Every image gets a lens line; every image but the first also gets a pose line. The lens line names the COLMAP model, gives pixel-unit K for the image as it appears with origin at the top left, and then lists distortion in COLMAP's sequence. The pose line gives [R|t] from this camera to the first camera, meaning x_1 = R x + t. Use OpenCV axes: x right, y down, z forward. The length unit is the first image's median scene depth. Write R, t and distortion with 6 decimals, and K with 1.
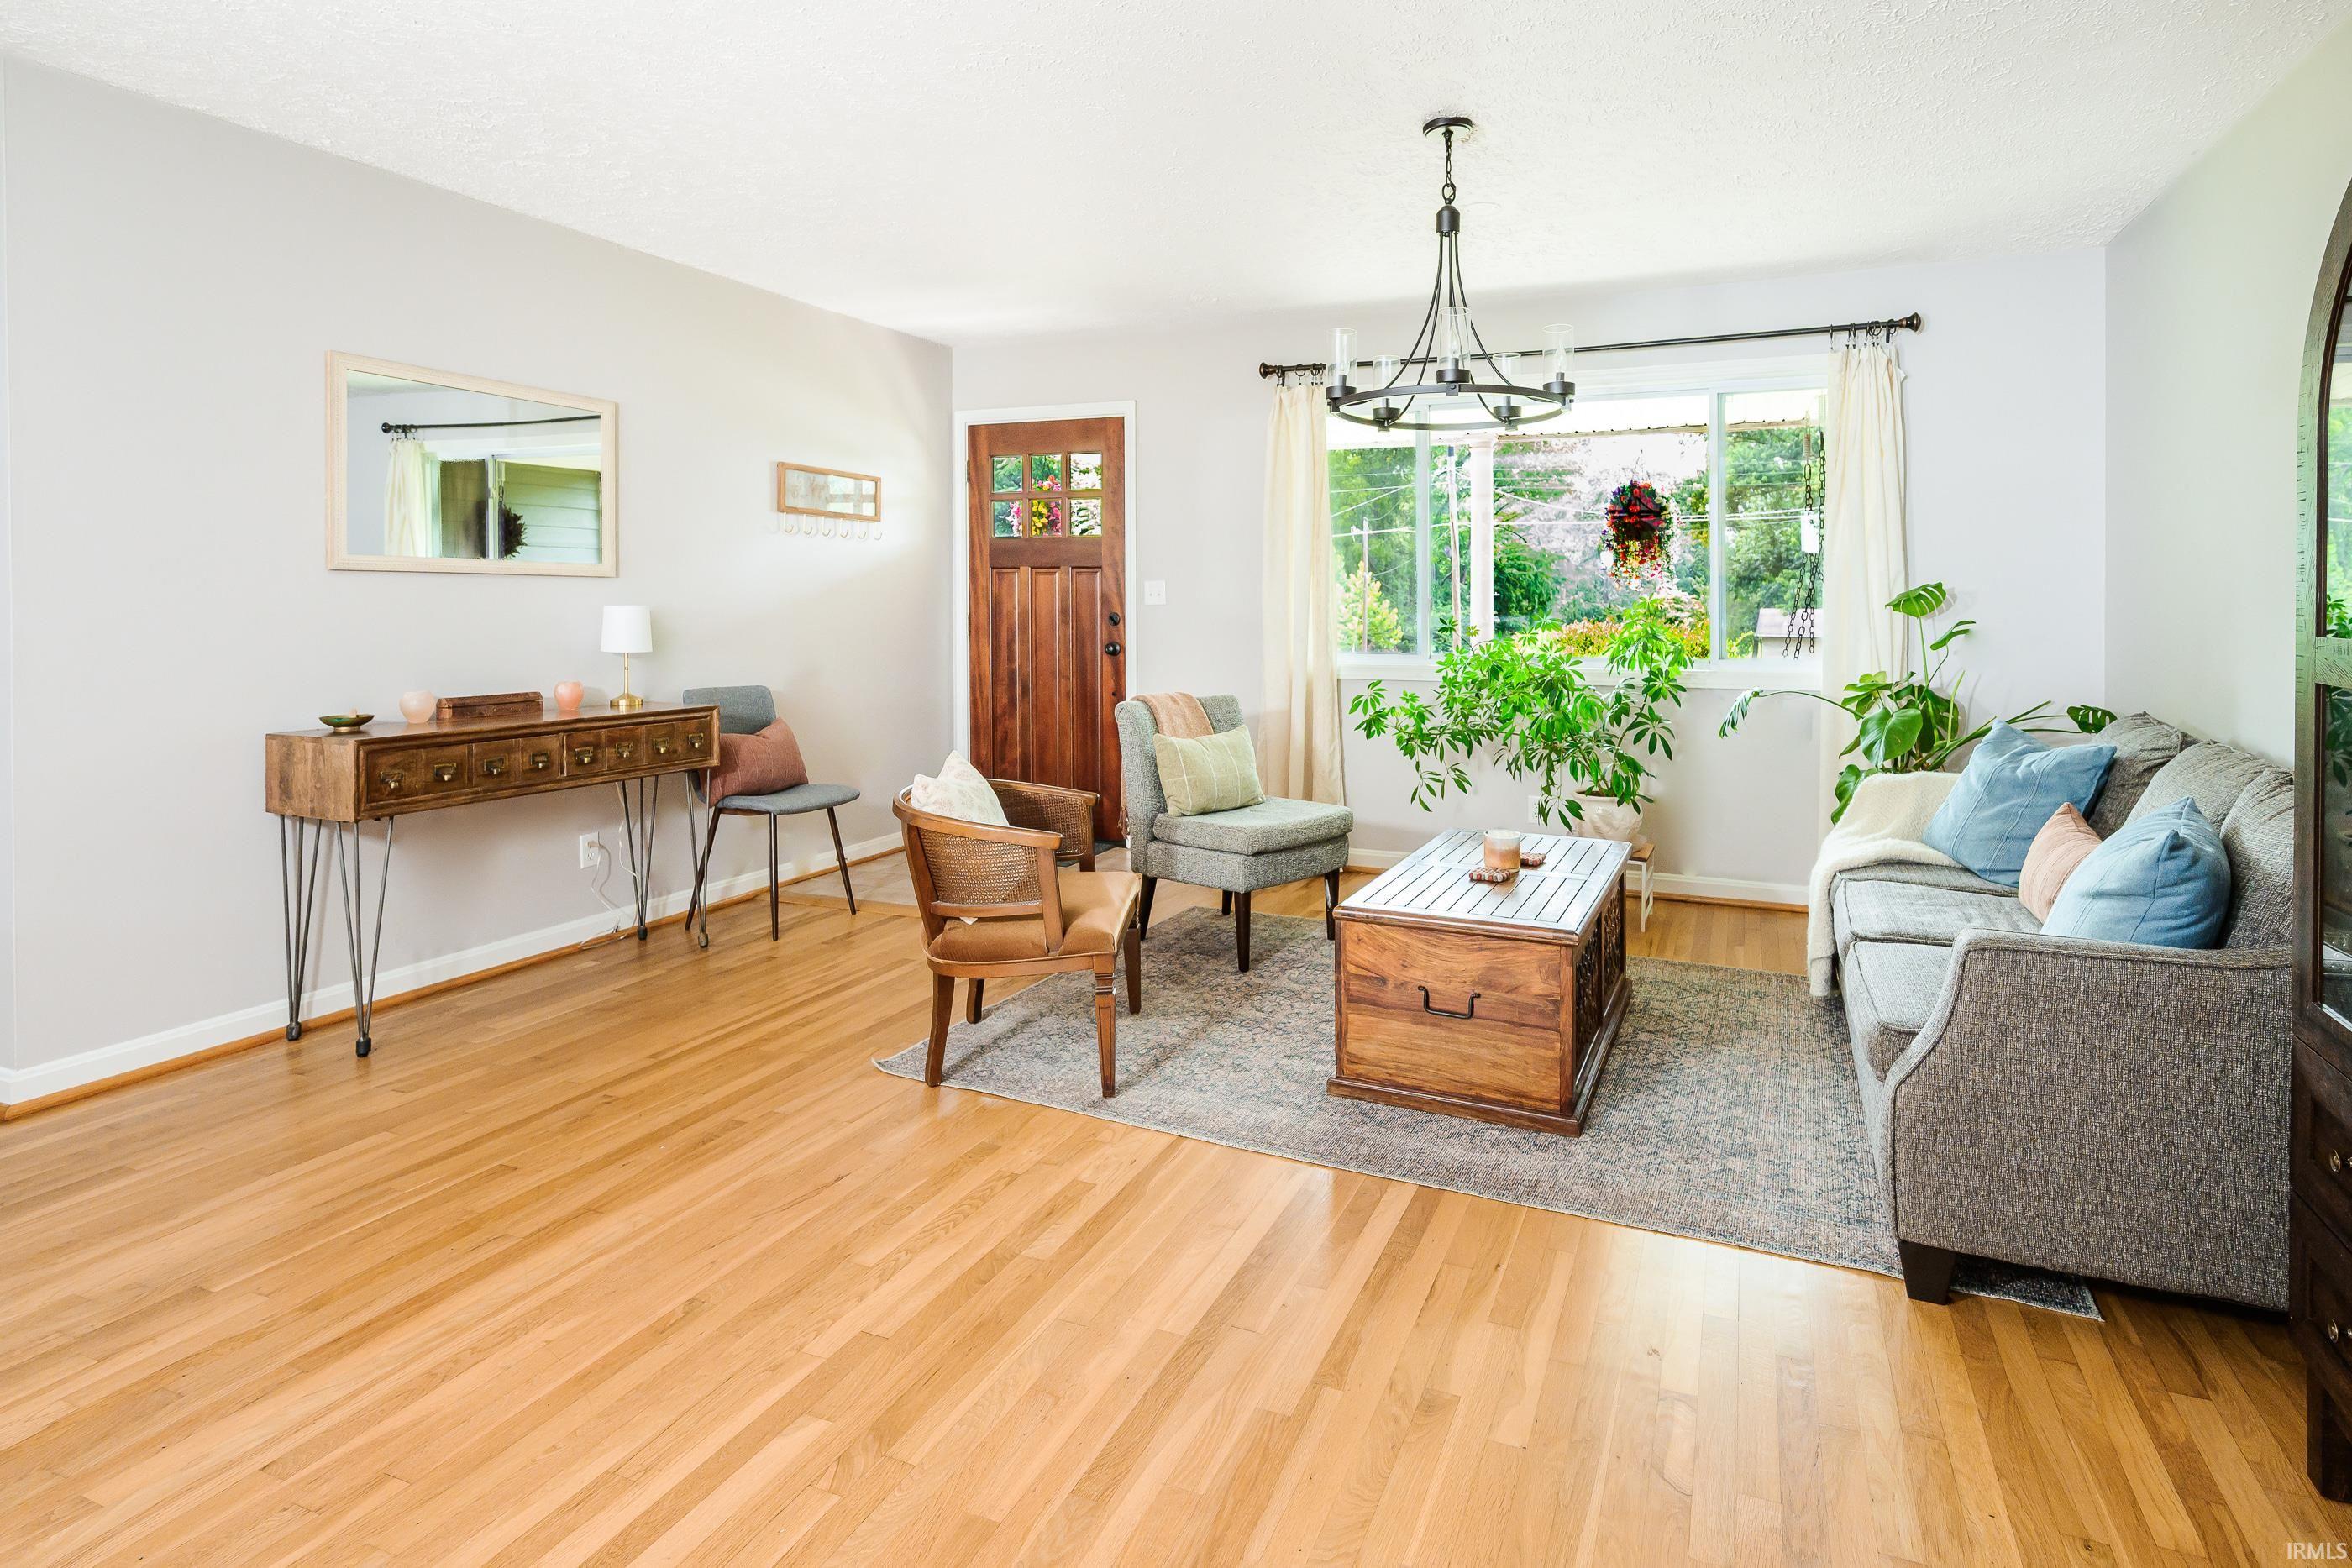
lens RADIAL K [[1156.6, 0, 1176.0], [0, 1156.6, 784.0], [0, 0, 1]] dist [-0.004653, 0.000519]
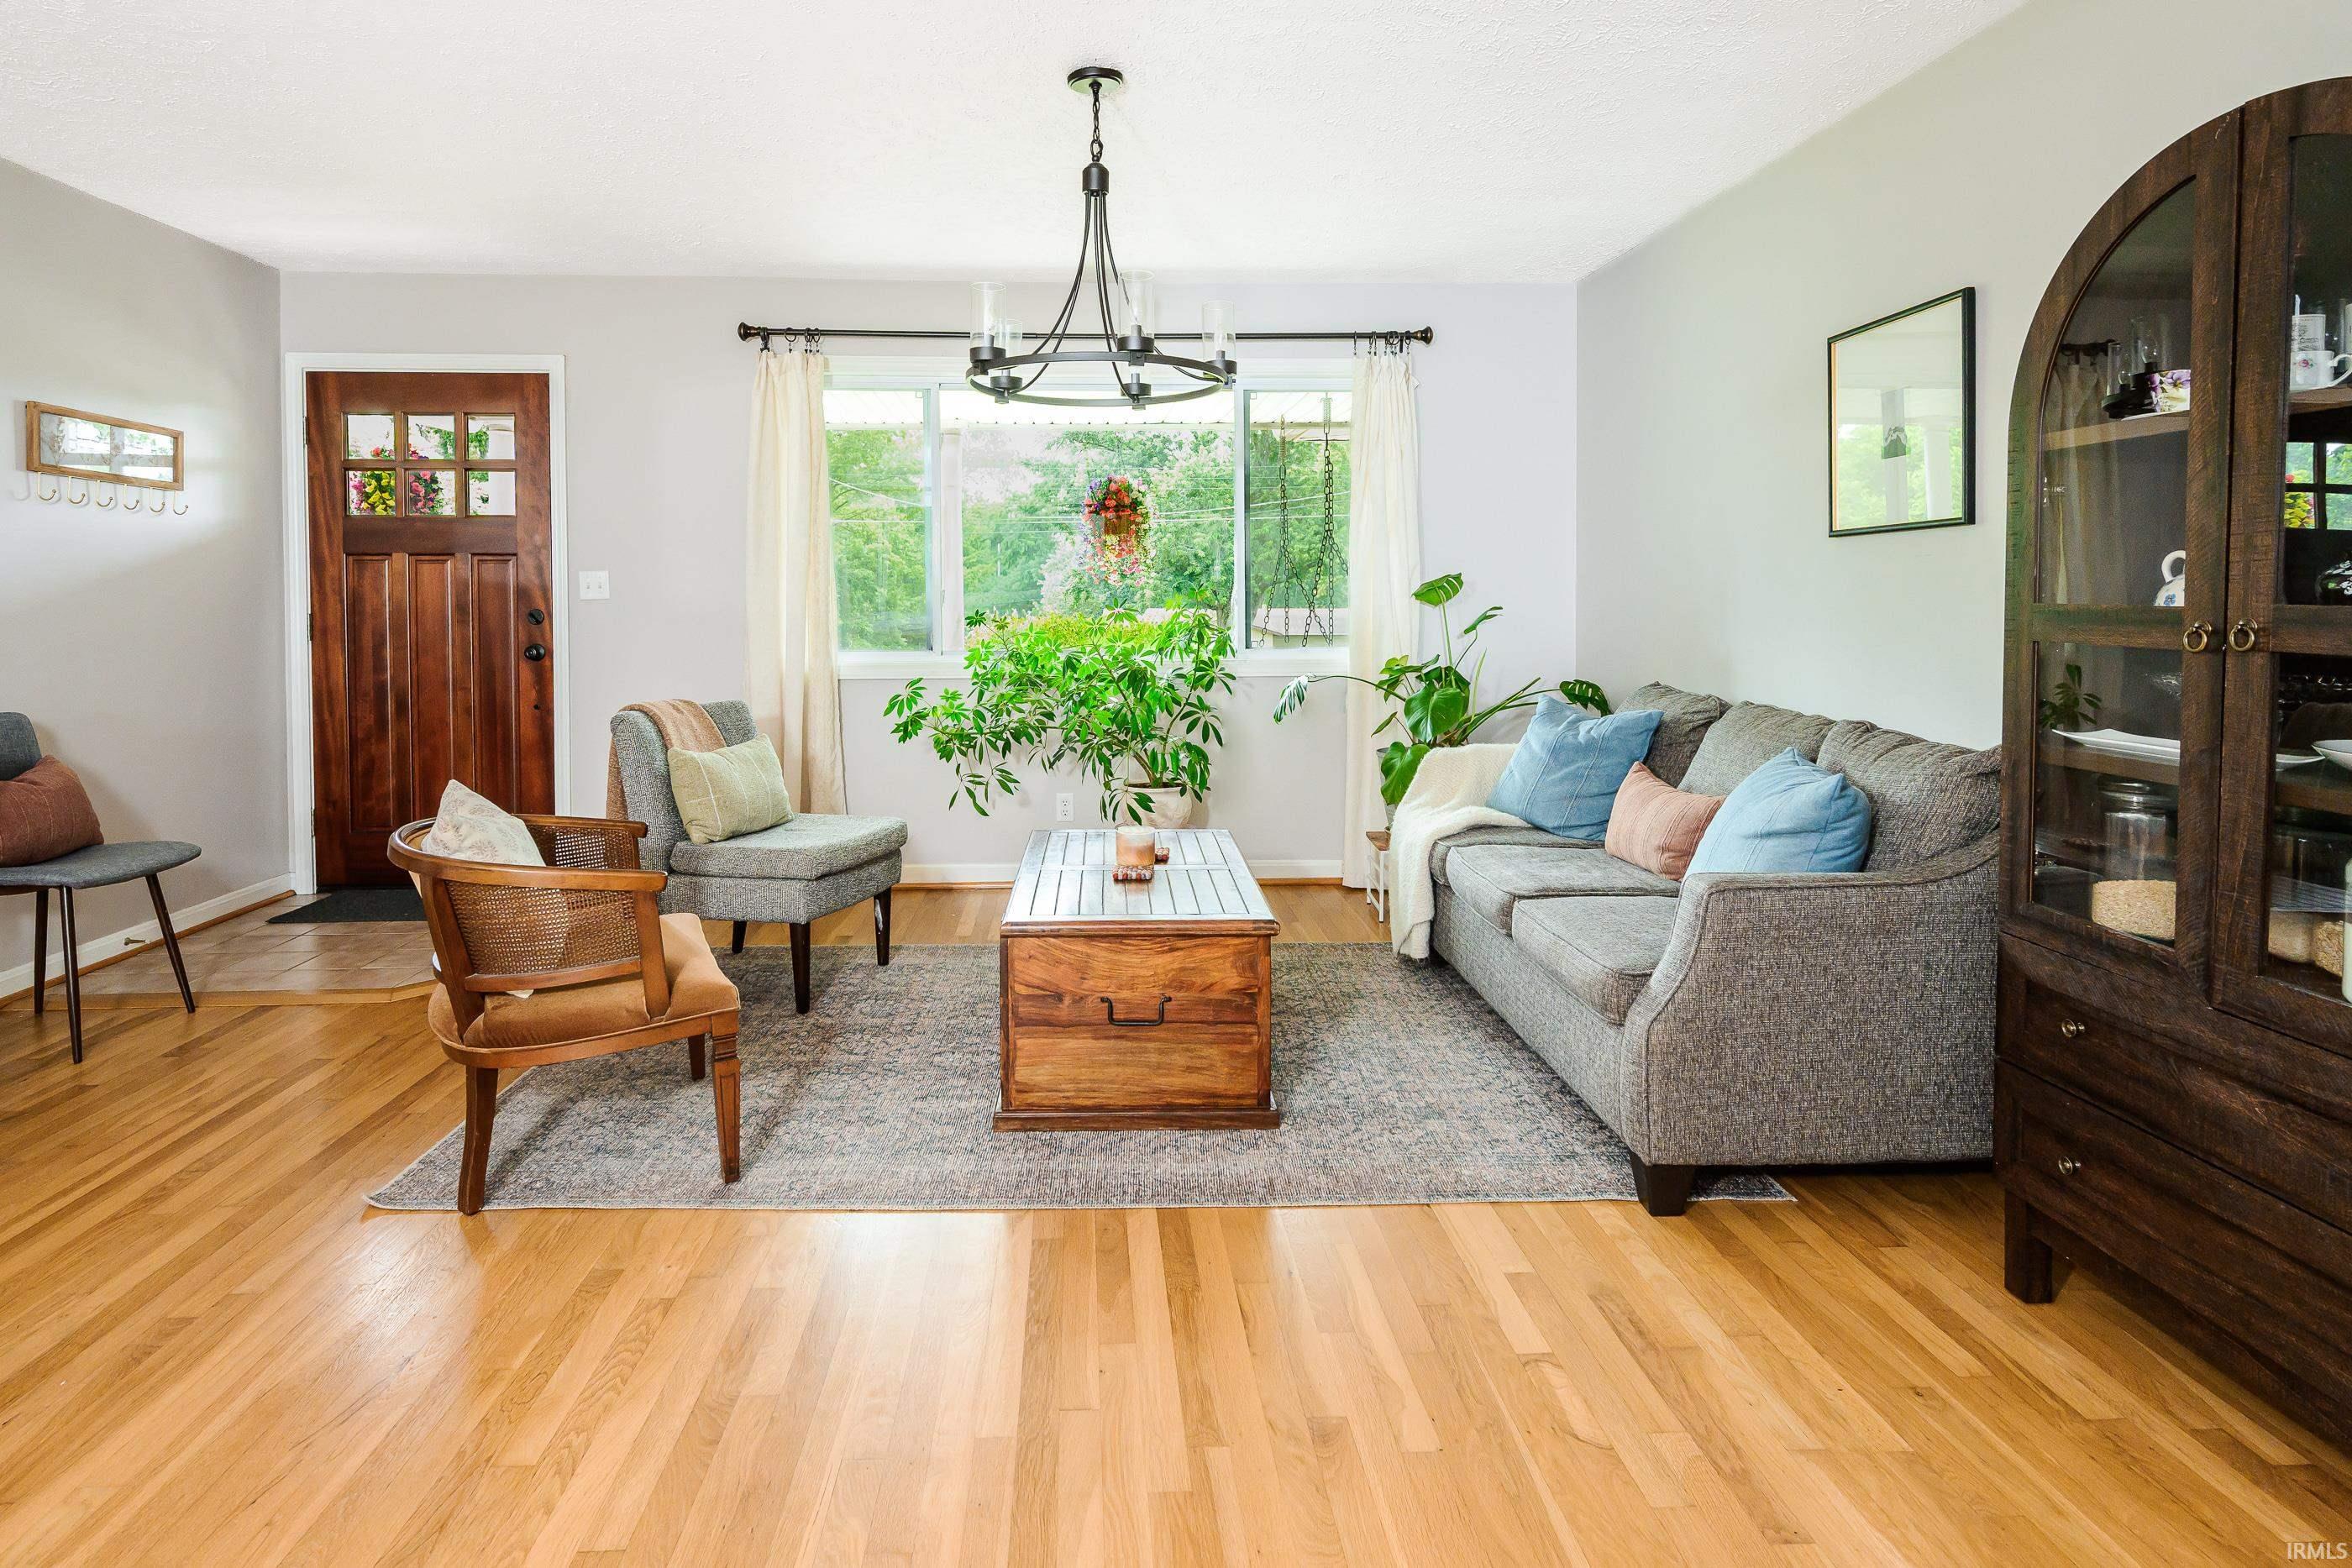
lens RADIAL K [[1231.0, 0, 1176.0], [0, 1231.0, 784.0], [0, 0, 1]] dist [-0.003119, -0.001066]
pose [[0.908628, -0.063513, 0.412747, -0.120437], [0.065611, 0.997804, 0.009105, -0.002364], [-0.412419, 0.018808, 0.910800, 0.059579]]
